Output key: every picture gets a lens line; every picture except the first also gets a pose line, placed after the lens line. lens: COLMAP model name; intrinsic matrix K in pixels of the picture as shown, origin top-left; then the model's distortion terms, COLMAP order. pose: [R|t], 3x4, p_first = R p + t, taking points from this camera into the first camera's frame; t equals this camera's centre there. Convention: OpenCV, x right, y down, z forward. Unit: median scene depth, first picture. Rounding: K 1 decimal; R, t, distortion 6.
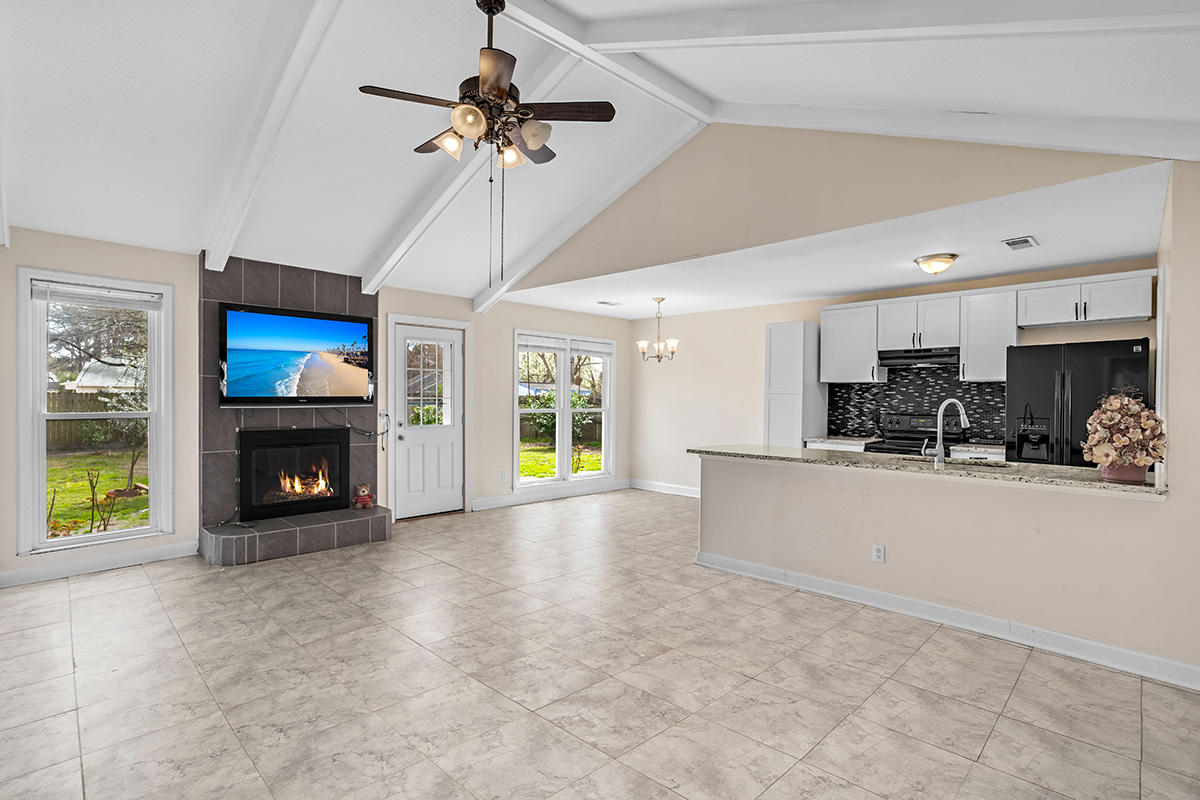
lens RADIAL K [[600.9, 0, 581.4], [0, 600.9, 403.6], [0, 0, 1]] dist [0.006388, 0.003425]
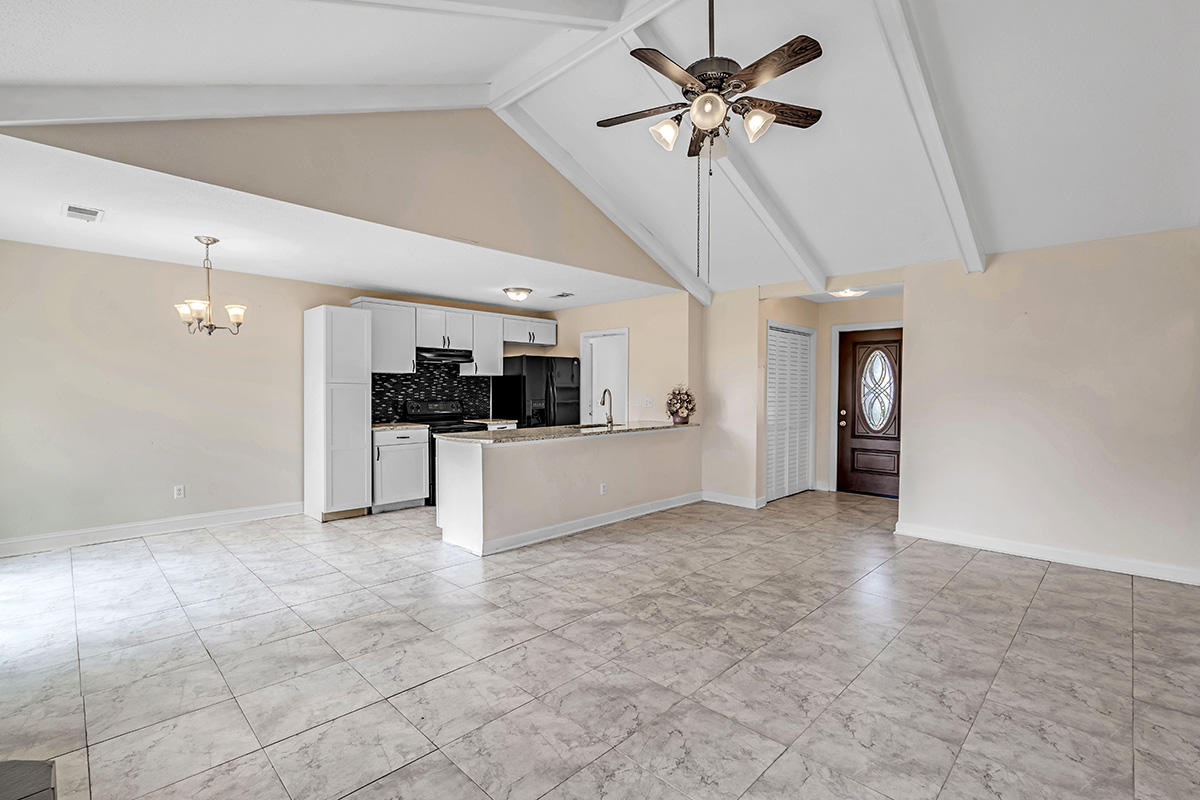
lens RADIAL K [[545.1, 0, 634.7], [0, 545.1, 383.6], [0, 0, 1]] dist [-0.009993, 0.001375]
pose [[-0.060957, 0.003917, 0.998133, -0.684809], [0.002526, 0.999990, -0.003770, -0.013876], [-0.998137, 0.002291, -0.060967, 0.762101]]
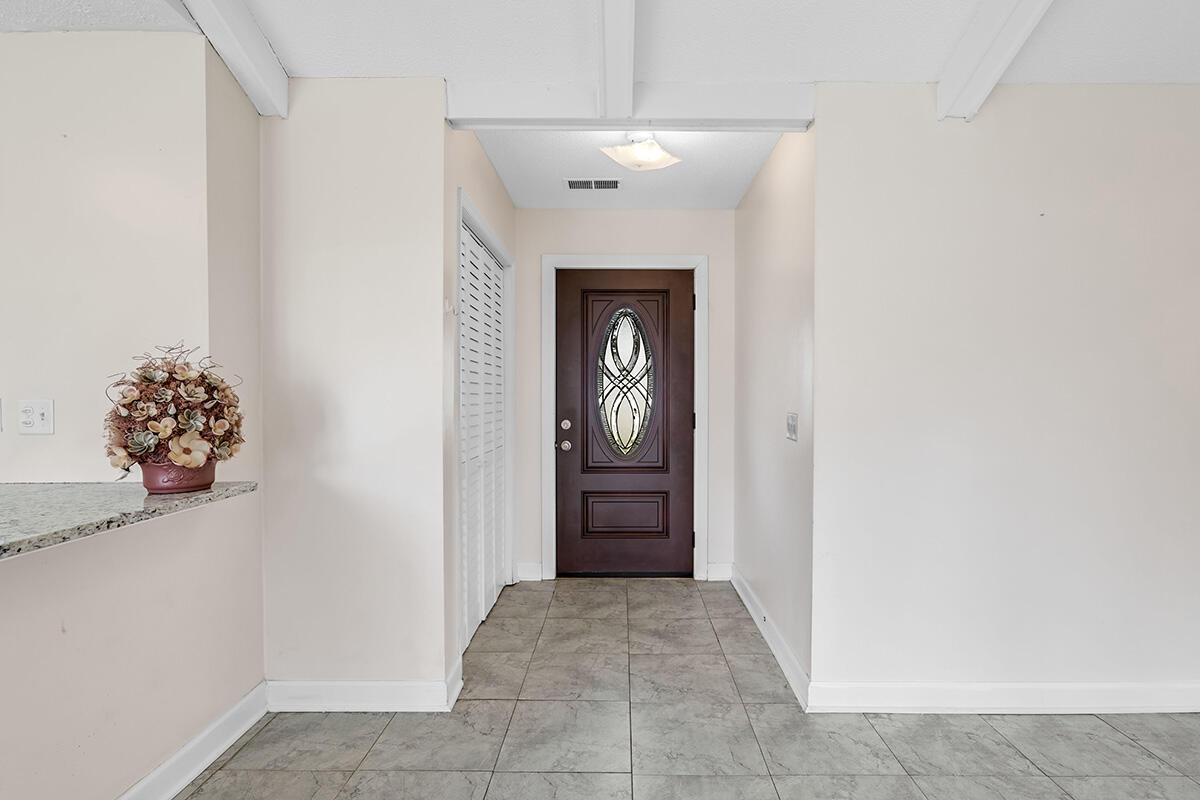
lens RADIAL K [[545.1, 0, 579.3], [0, 545.1, 403.9], [0, 0, 1]] dist [-0.009993, 0.001375]
pose [[-0.705580, -0.013558, 0.708501, 0.093385], [0.003923, 0.999727, 0.023038, 0.010448], [-0.708620, 0.019035, -0.705334, 0.648666]]
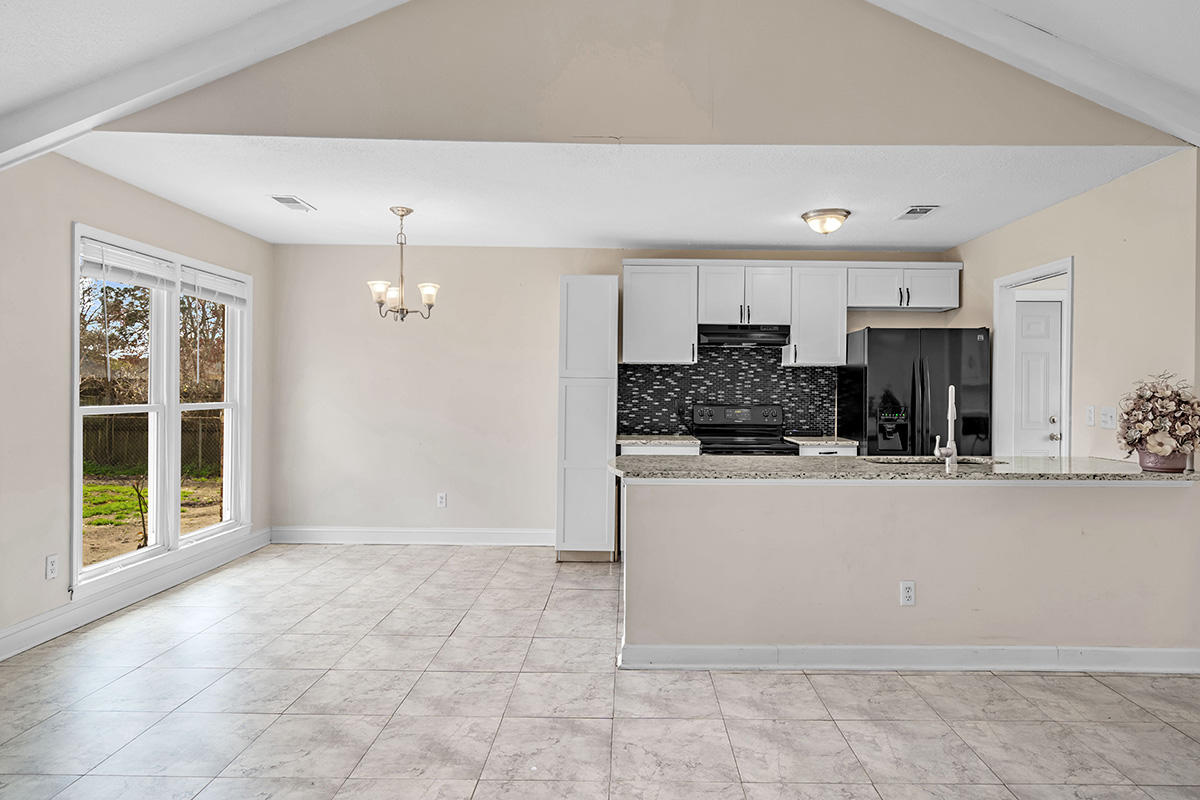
lens RADIAL K [[737.4, 0, 628.1], [0, 737.4, 380.1], [0, 0, 1]] dist [0.001963, -0.001505]
pose [[0.692594, 0.007685, 0.721287, -0.310075], [0.000604, 0.999937, -0.011234, -0.004913], [-0.721328, 0.008217, 0.692545, 0.476281]]
